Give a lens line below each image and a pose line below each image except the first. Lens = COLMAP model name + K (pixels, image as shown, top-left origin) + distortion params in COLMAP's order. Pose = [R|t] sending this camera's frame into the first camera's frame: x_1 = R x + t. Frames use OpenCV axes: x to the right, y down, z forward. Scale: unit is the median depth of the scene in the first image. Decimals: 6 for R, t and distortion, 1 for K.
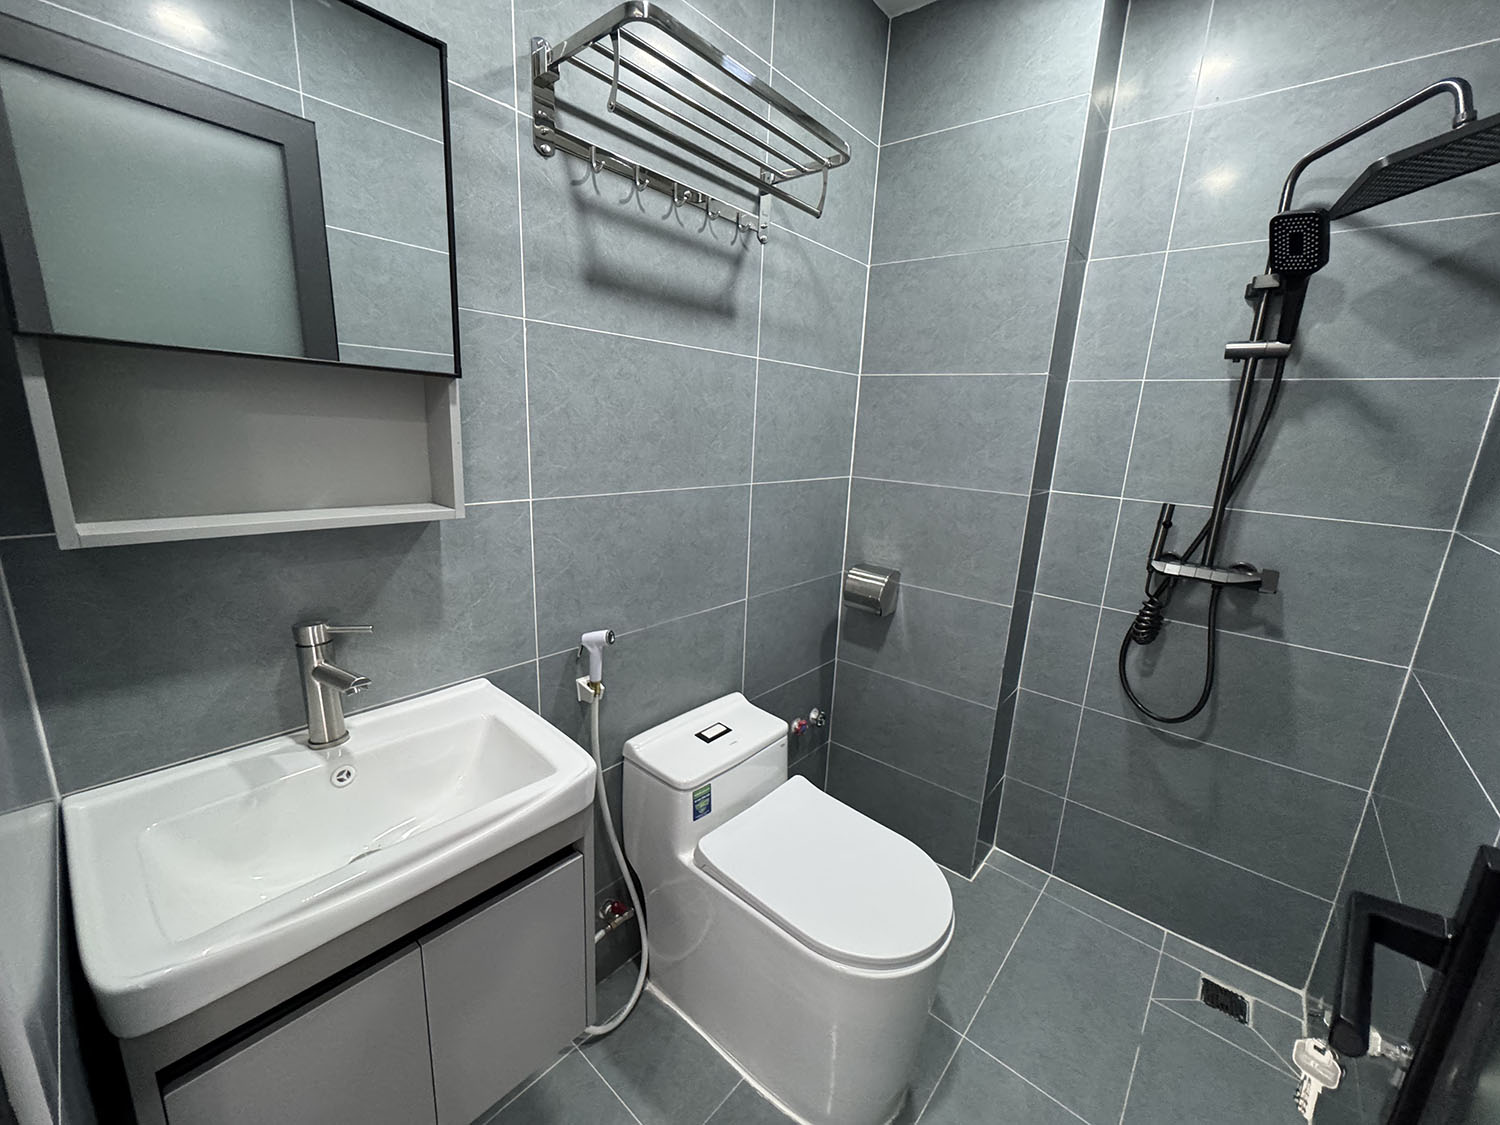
lens RADIAL K [[595.4, 0, 750.0], [0, 595.4, 562.5], [0, 0, 1]] dist [-0.000802, -0.000049]
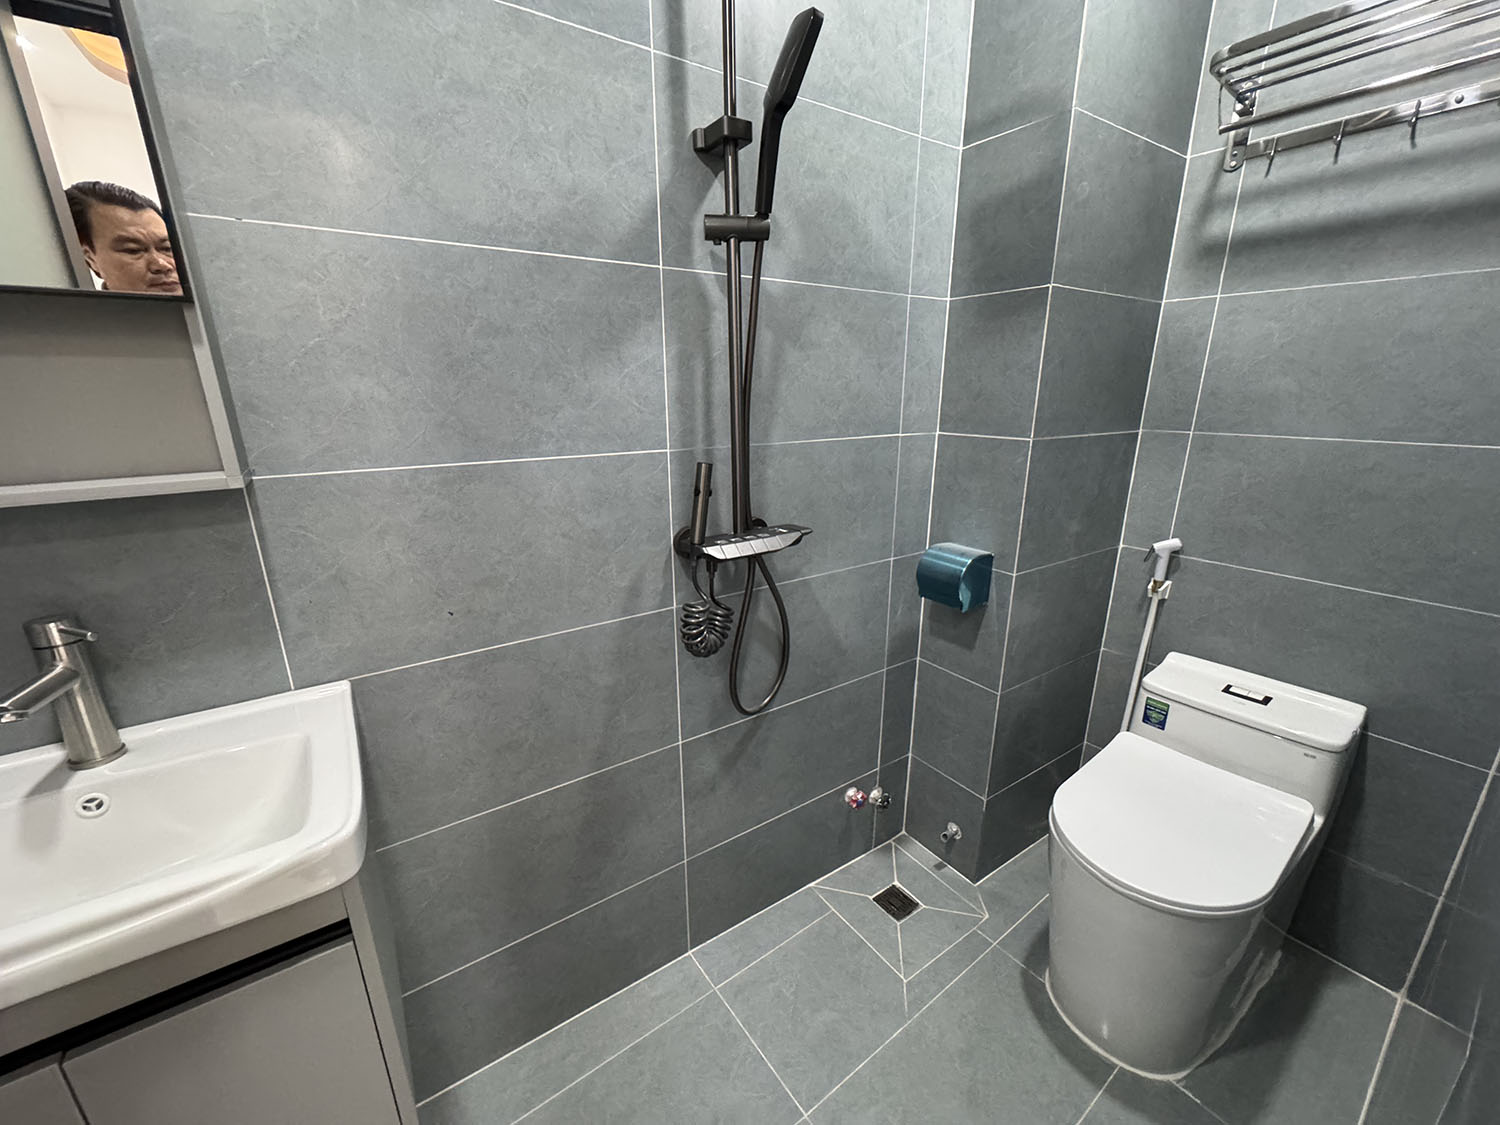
lens RADIAL K [[600.2, 0, 750.0], [0, 600.2, 562.5], [0, 0, 1]] dist [-0.001187, -0.000160]
pose [[0.968090, 0.061715, -0.242886, 0.303110], [-0.042888, 0.995704, 0.082057, -0.067726], [0.246907, -0.069021, 0.966578, 0.336141]]
